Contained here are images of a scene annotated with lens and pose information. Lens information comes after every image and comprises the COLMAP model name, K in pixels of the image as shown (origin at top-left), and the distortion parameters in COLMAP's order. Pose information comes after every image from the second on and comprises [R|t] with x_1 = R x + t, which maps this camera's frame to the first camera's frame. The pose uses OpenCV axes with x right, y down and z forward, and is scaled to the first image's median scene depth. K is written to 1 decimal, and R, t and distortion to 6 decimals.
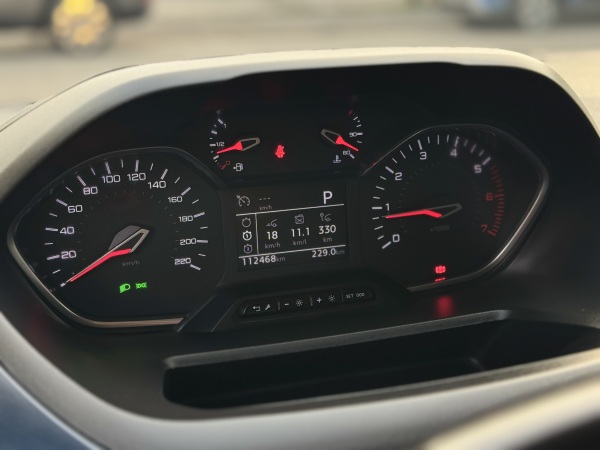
lens RADIAL K [[863.7, 0, 300.0], [0, 863.7, 225.0], [0, 0, 1]] dist [0.032130, 0.035363]
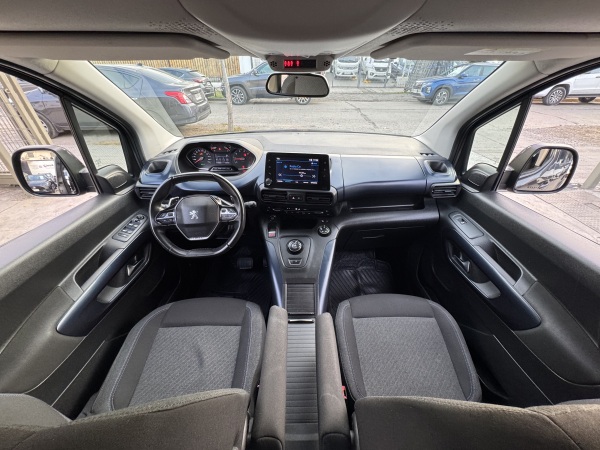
lens RADIAL K [[238.8, 0, 300.0], [0, 238.8, 225.0], [0, 0, 1]] dist [0.001712, 0.000213]
pose [[0.959070, 0.169255, -0.227020, 1.294232], [-0.100847, 0.953299, 0.284695, -0.119949], [0.264604, -0.250148, 0.931349, -1.030340]]
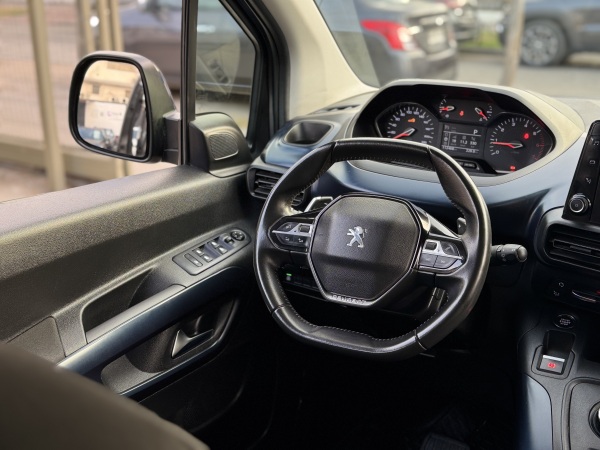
lens RADIAL K [[695.9, 0, 300.0], [0, 695.9, 225.0], [0, 0, 1]] dist [0.204057, -0.554932]
pose [[0.673352, 0.267116, -0.689381, 1.386888], [-0.249438, 0.959857, 0.128279, 0.113952], [0.695972, 0.085581, 0.712951, -1.112693]]
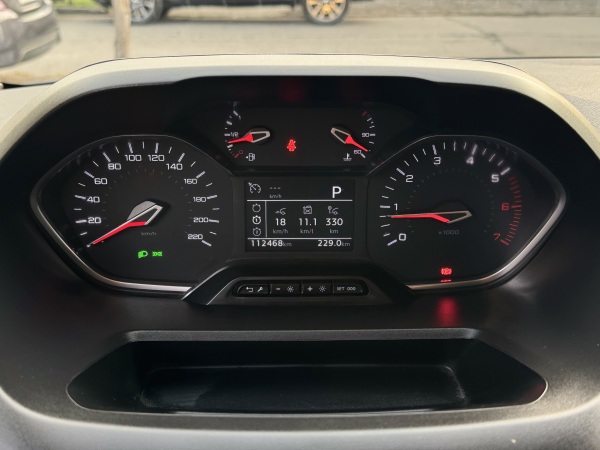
lens RADIAL K [[686.6, 0, 300.0], [0, 686.6, 225.0], [0, 0, 1]] dist [0.073167, -0.020684]
pose [[0.962488, 0.120374, -0.243159, 0.201431], [-0.100734, 0.990679, 0.091695, -0.065850], [0.251930, -0.063761, 0.965643, 0.176110]]
